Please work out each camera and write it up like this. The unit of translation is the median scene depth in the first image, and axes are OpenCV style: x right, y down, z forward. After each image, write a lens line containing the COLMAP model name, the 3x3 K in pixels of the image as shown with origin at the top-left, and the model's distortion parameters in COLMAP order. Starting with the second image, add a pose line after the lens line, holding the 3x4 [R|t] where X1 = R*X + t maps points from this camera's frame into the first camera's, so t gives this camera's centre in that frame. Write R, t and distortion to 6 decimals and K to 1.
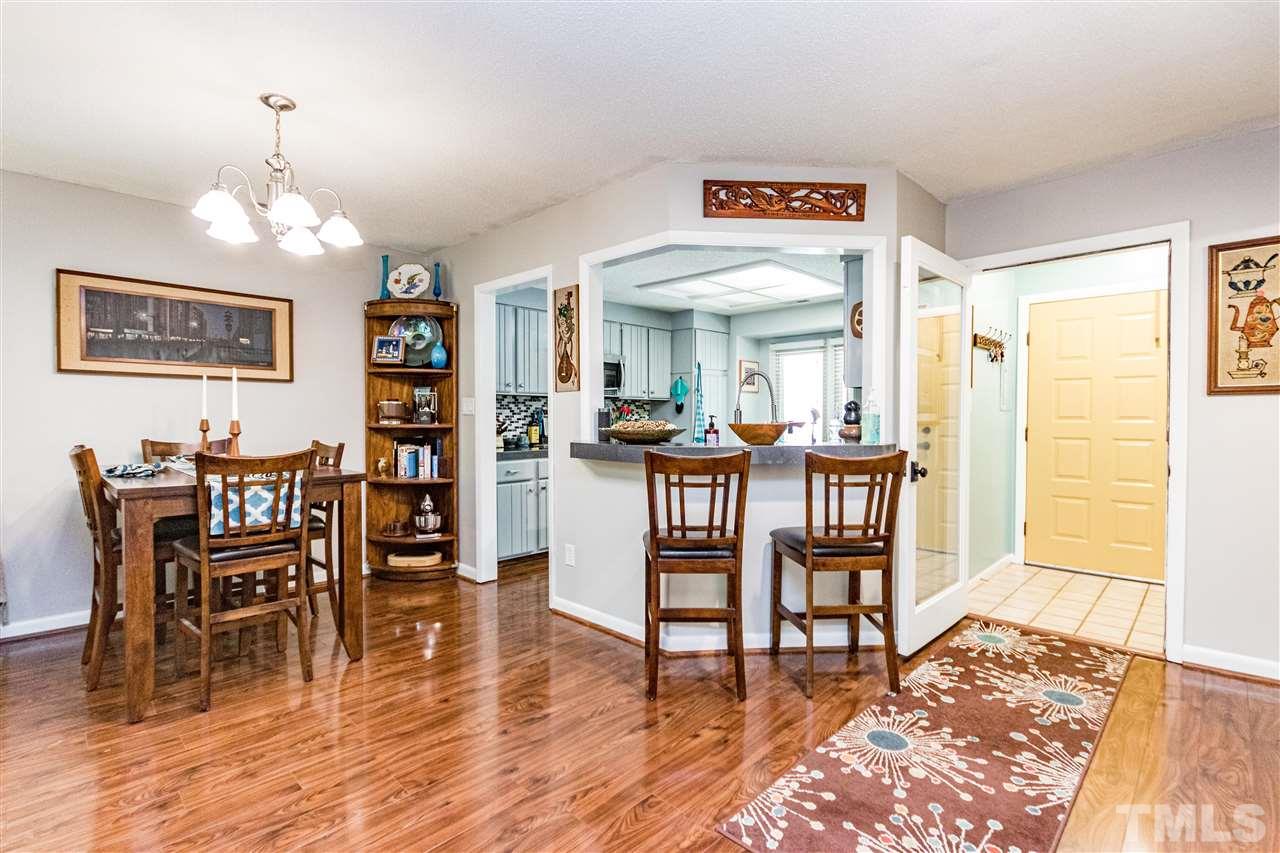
lens RADIAL K [[593.6, 0, 640.4], [0, 593.6, 424.8], [0, 0, 1]] dist [0.010791, -0.006127]
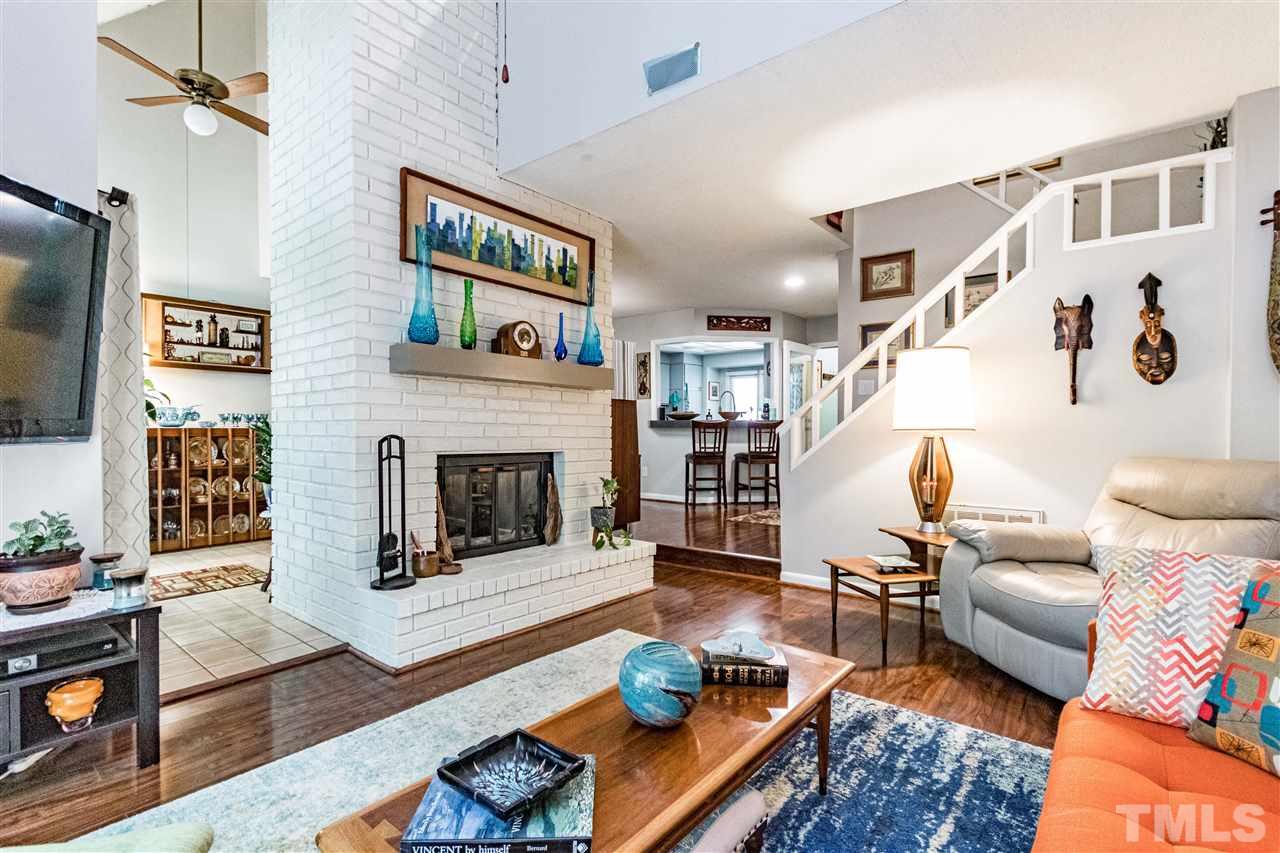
lens RADIAL K [[593.6, 0, 639.3], [0, 593.6, 428.1], [0, 0, 1]] dist [0.010791, -0.006127]
pose [[0.995586, -0.002001, 0.093832, -0.384567], [0.003006, 0.999940, -0.010570, 0.084721], [-0.093805, 0.010805, 0.995532, -1.352491]]
